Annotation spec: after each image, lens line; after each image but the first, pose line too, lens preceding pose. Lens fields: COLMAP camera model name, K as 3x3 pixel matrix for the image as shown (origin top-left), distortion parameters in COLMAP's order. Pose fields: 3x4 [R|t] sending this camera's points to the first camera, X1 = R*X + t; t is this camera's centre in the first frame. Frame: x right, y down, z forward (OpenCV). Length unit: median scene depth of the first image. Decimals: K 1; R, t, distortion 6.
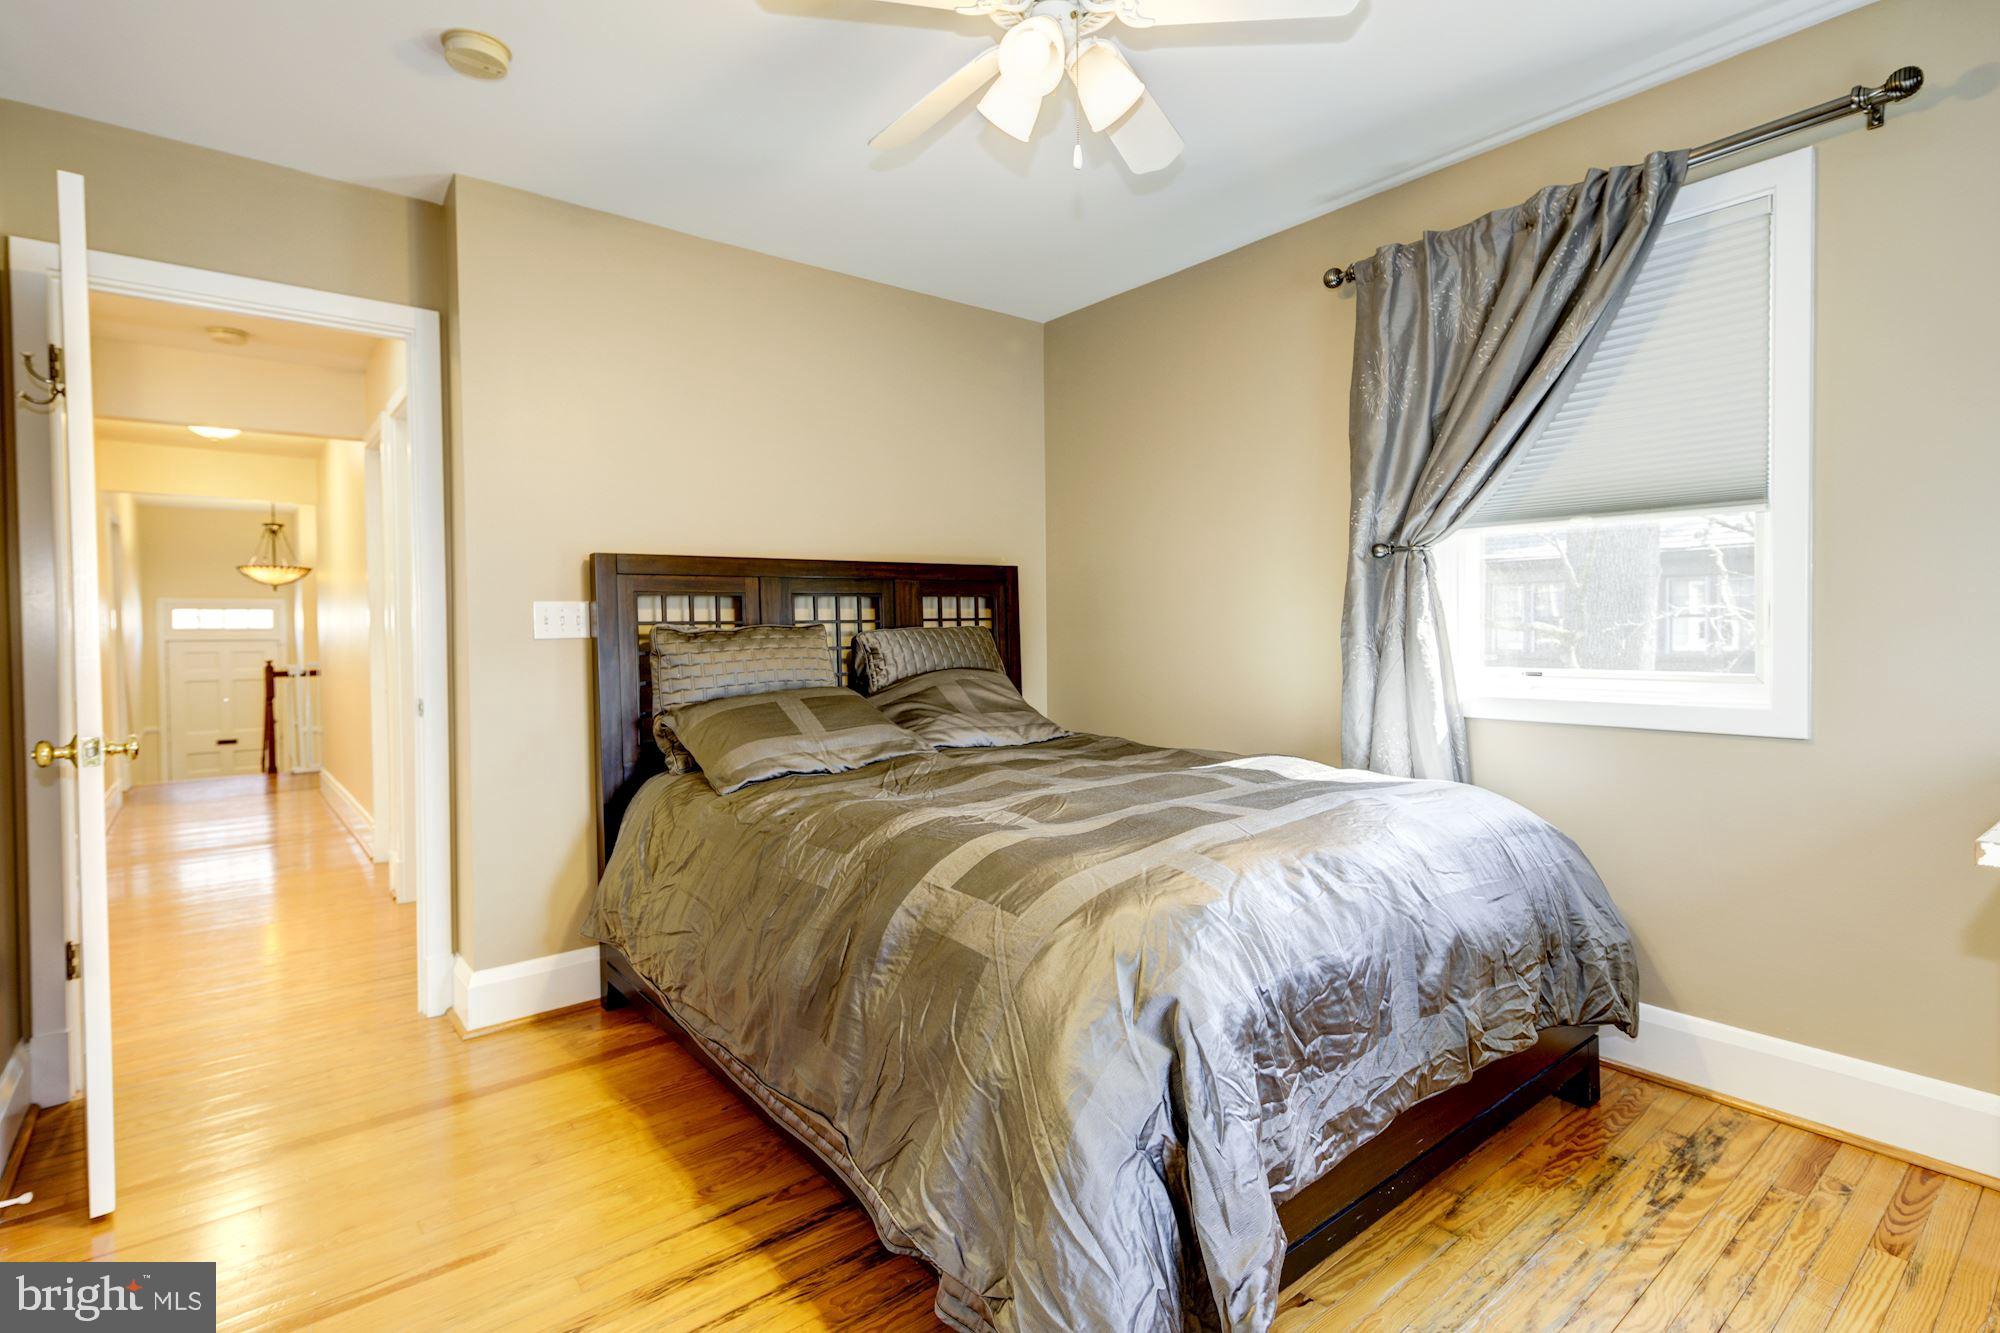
lens RADIAL K [[965.6, 0, 997.5], [0, 965.6, 658.8], [0, 0, 1]] dist [0.016936, -0.000180]
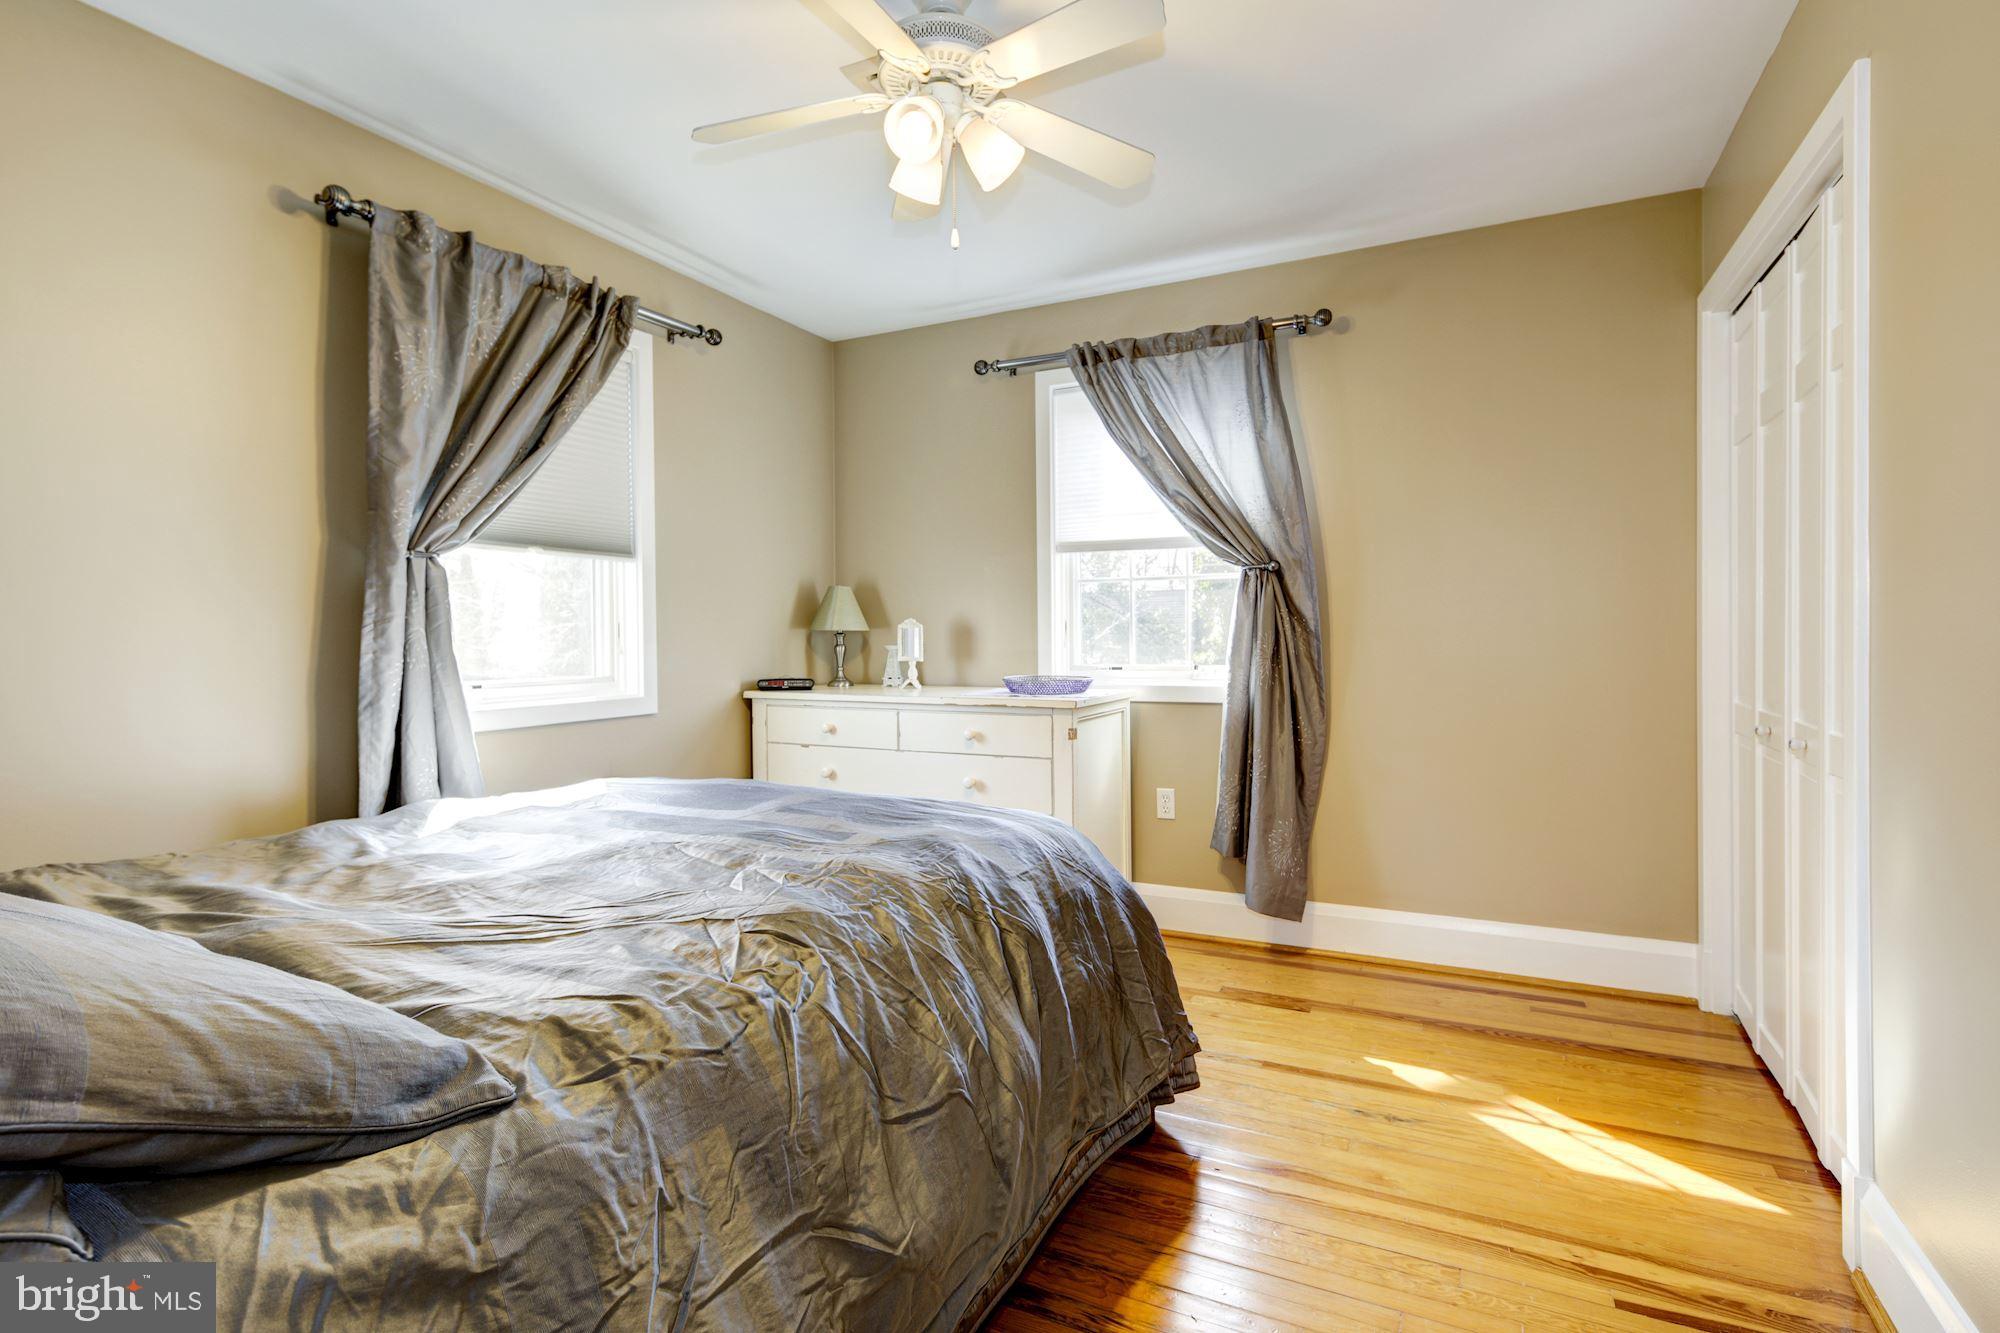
lens RADIAL K [[965.6, 0, 997.5], [0, 965.6, 658.8], [0, 0, 1]] dist [0.016936, -0.000180]
pose [[-0.395047, 0.005336, 0.918646, -0.783827], [0.039186, 0.999171, 0.011047, -0.003866], [-0.917825, 0.040362, -0.394928, 1.101123]]
